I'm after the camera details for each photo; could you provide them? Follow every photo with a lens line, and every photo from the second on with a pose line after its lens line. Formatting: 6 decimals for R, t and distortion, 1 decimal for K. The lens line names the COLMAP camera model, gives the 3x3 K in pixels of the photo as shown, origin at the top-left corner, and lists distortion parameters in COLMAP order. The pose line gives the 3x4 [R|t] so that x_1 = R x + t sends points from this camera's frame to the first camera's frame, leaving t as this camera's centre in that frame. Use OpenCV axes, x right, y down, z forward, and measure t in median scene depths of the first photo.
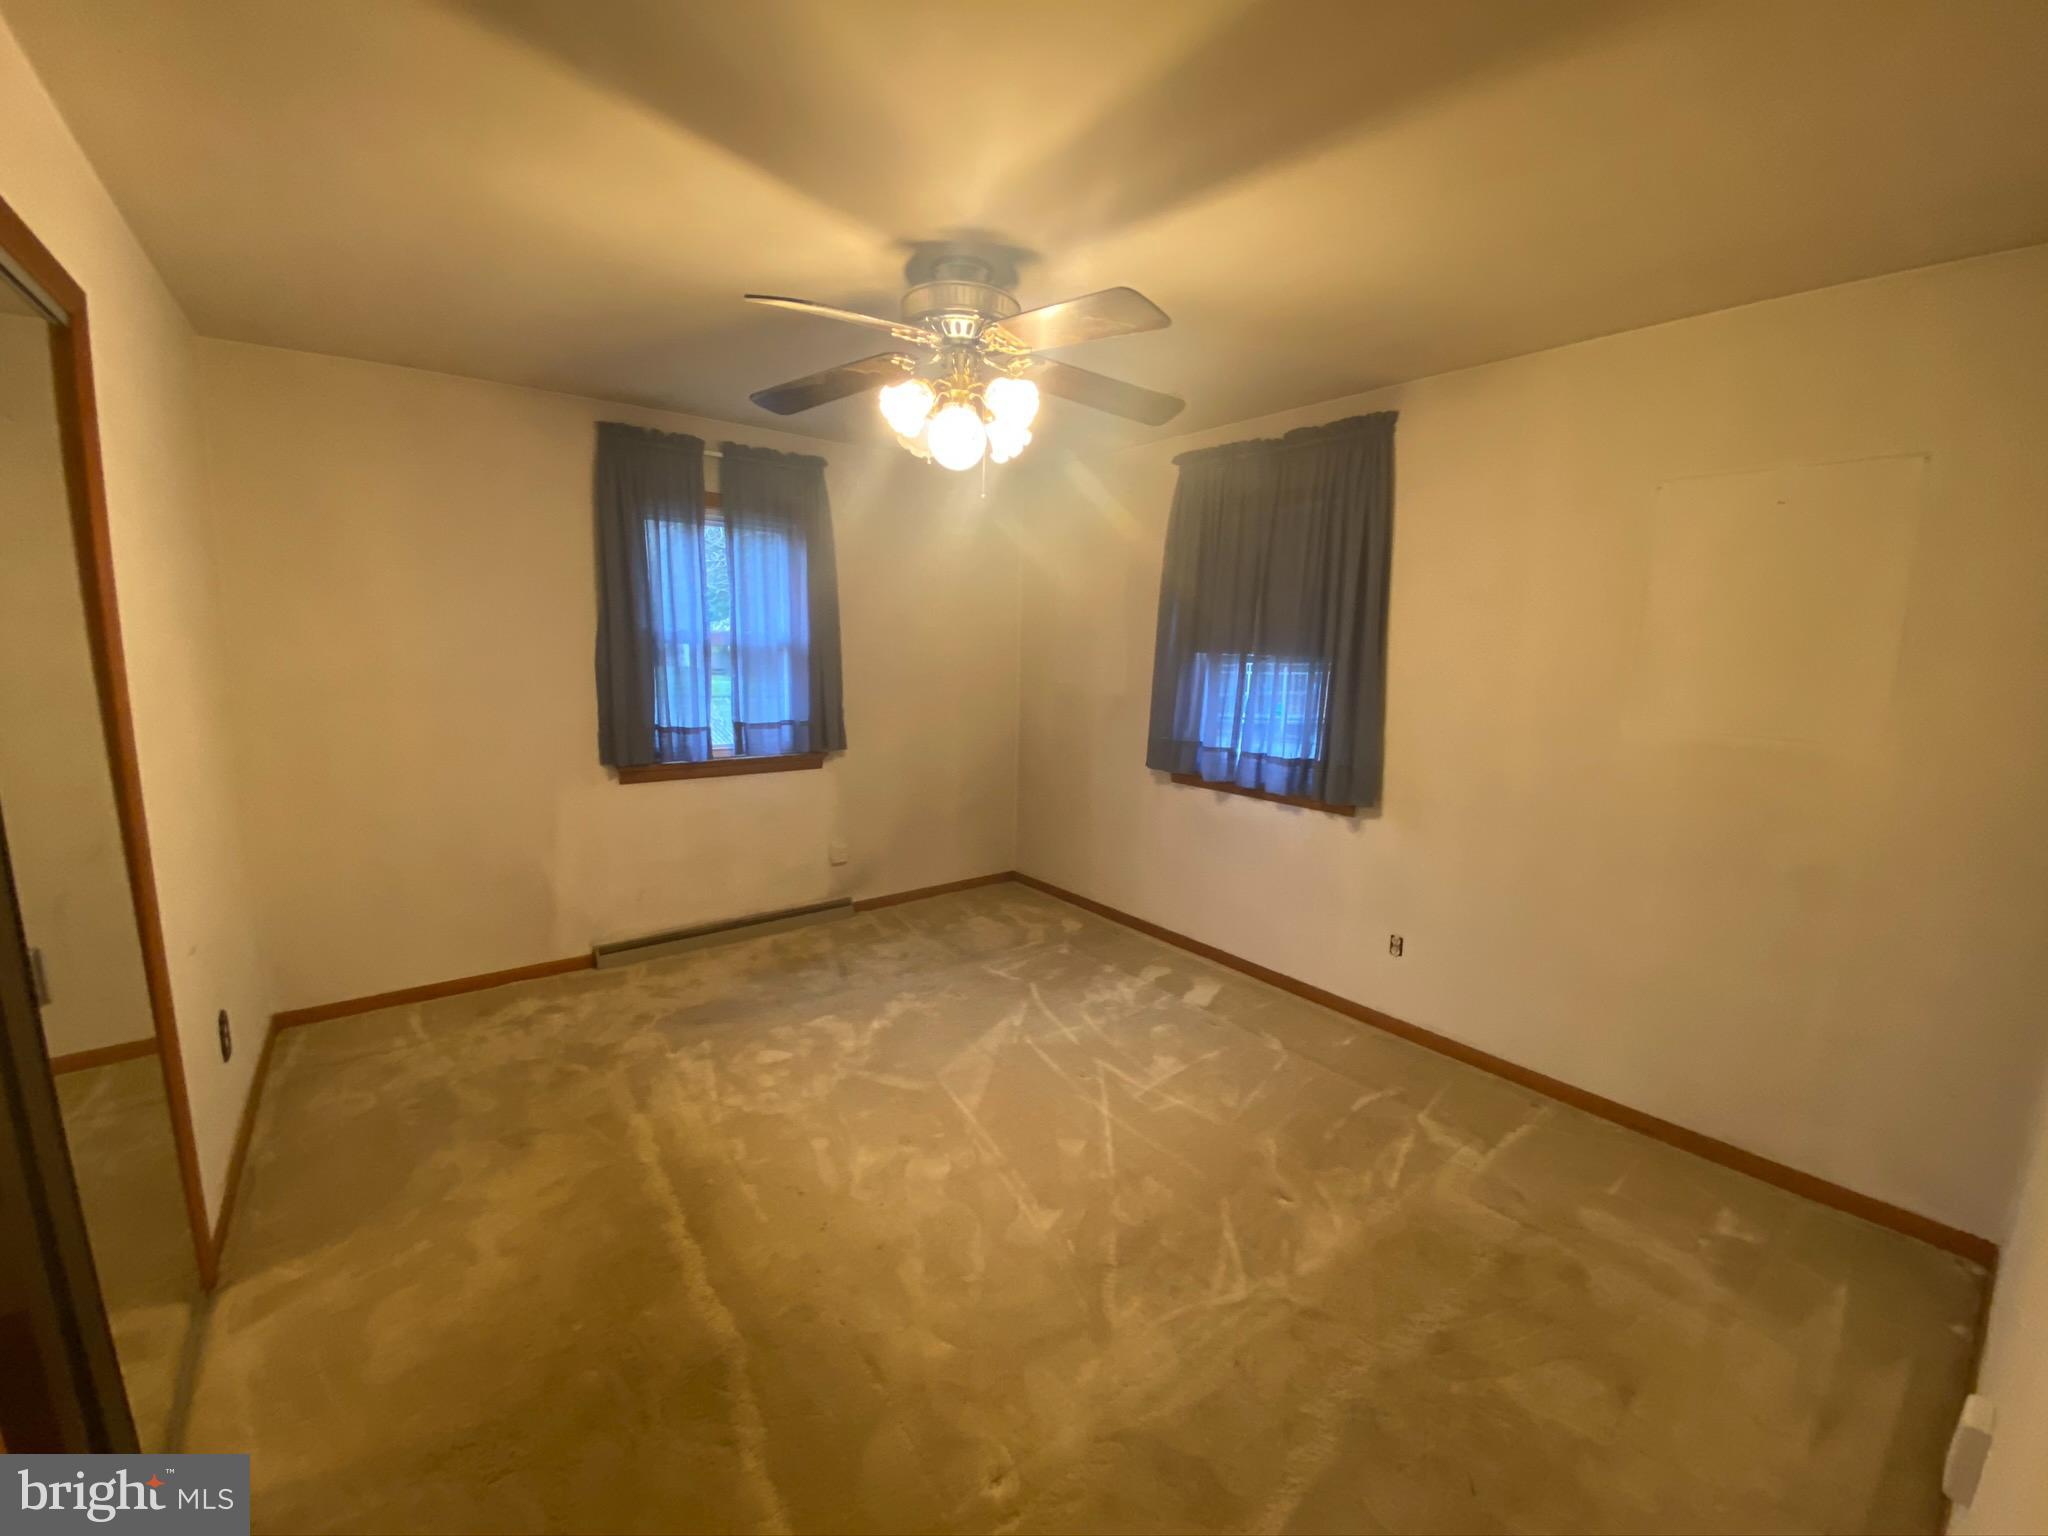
lens RADIAL K [[831.4, 0, 1024.0], [0, 831.4, 768.0], [0, 0, 1]] dist [0.033042, -0.027701]
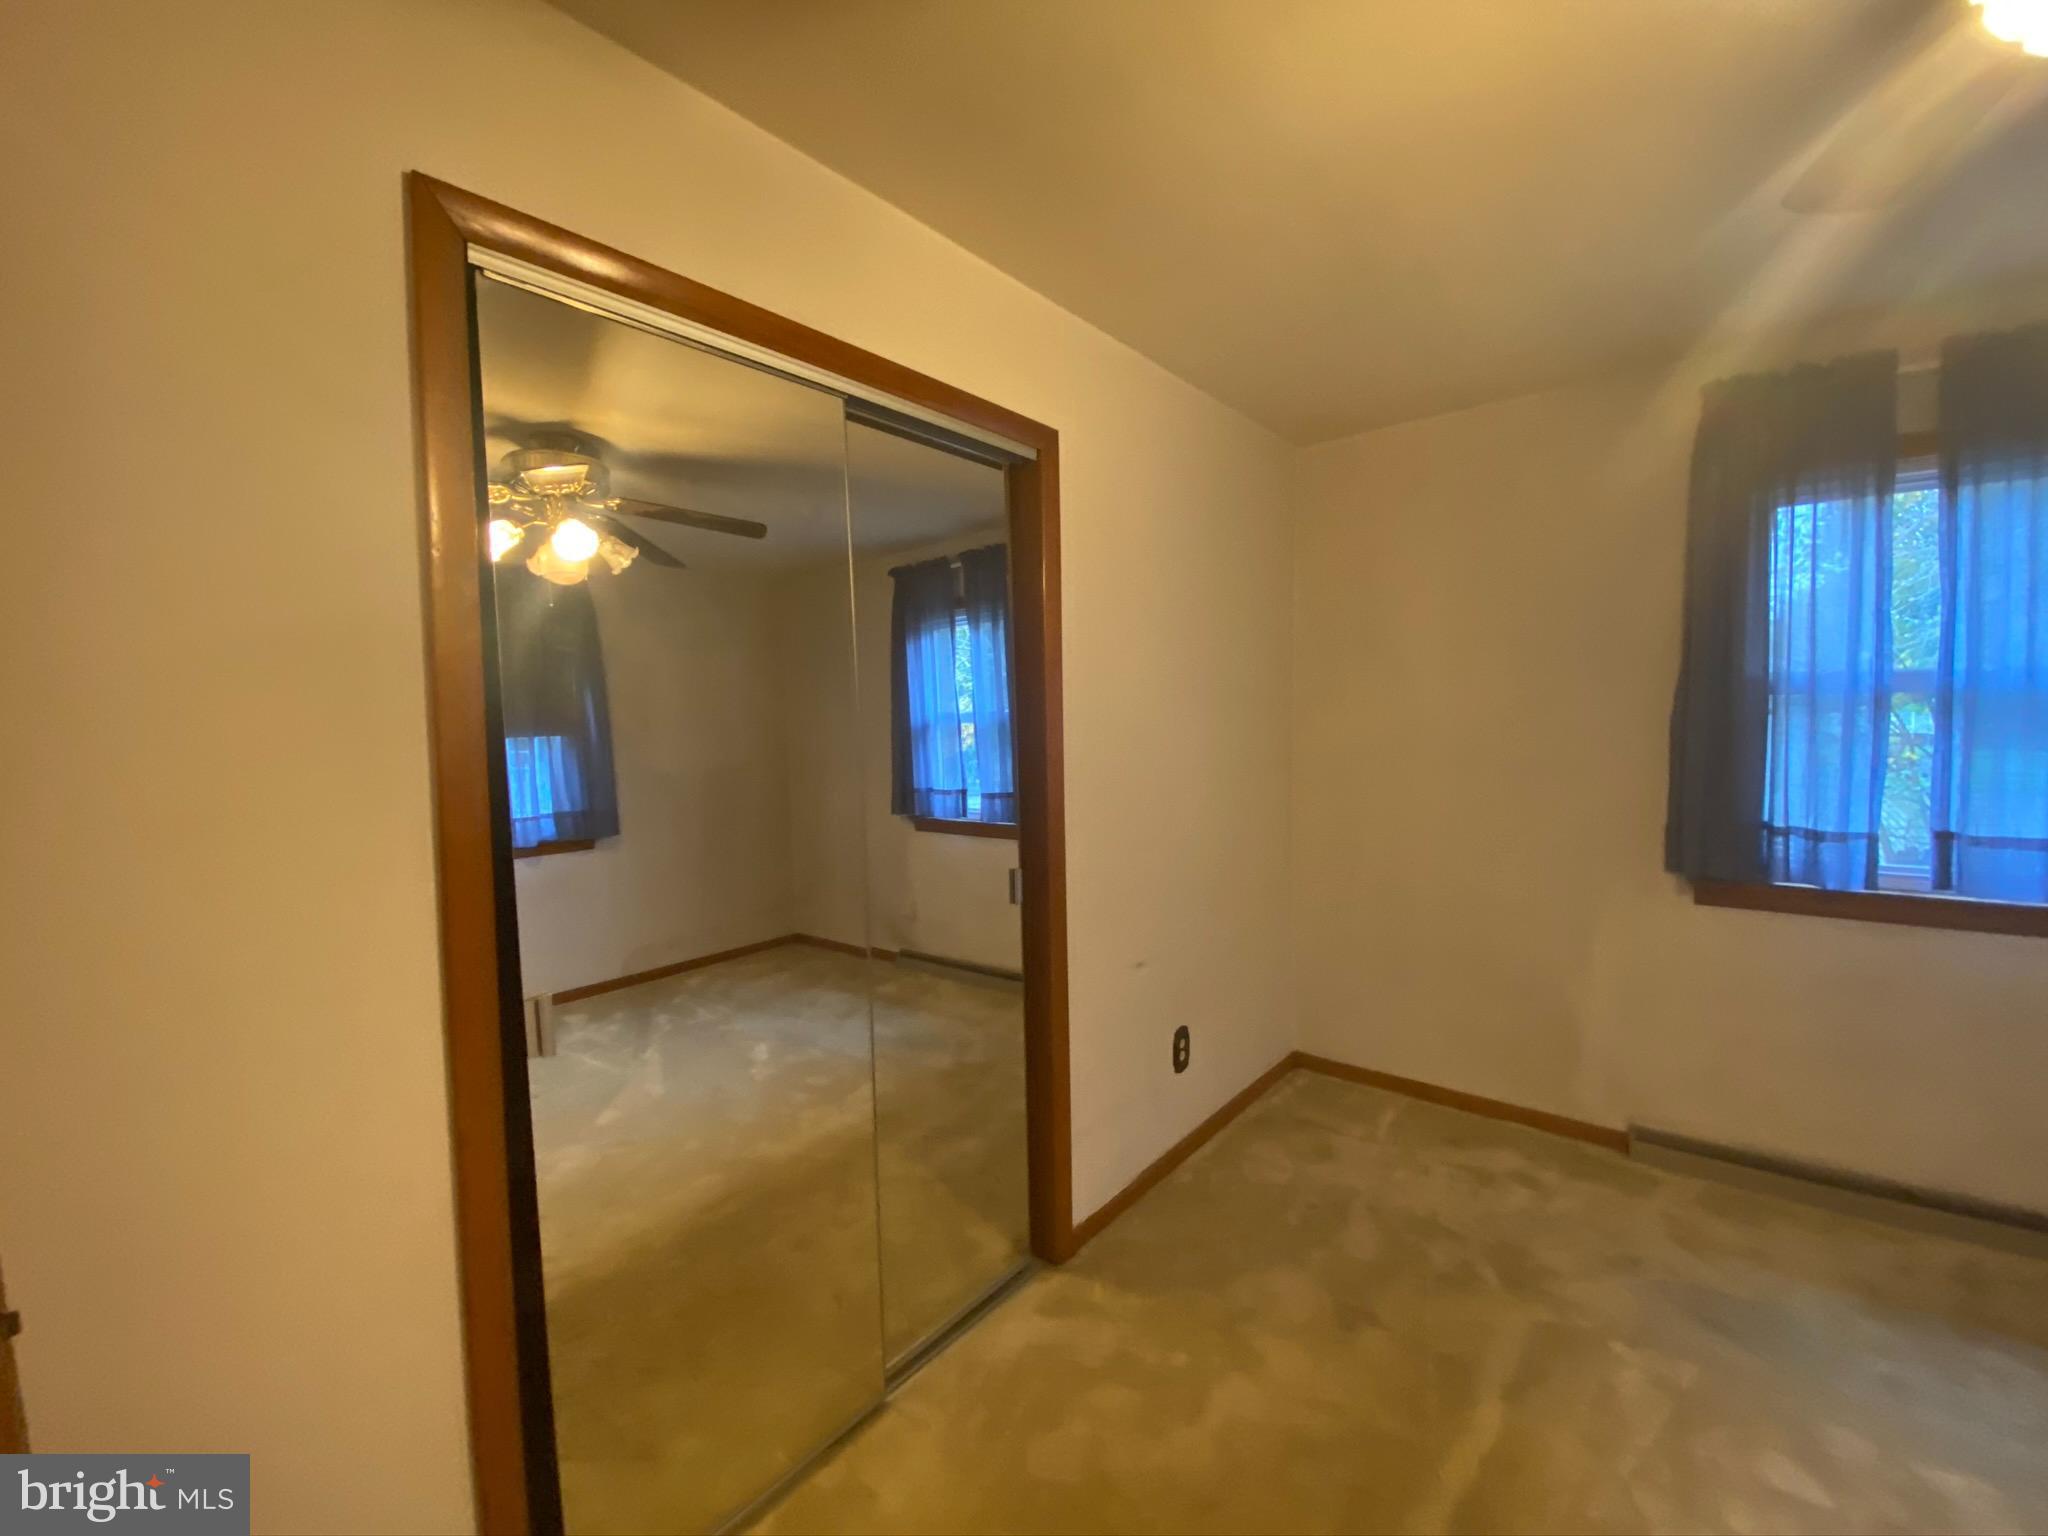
lens RADIAL K [[828.6, 0, 1001.9], [0, 828.6, 762.3], [0, 0, 1]] dist [0.019149, -0.018298]
pose [[0.217517, 0.023298, -0.975778, 0.054434], [-0.126849, 0.991911, -0.004593, -0.020619], [0.967779, 0.124775, 0.218713, 0.303070]]
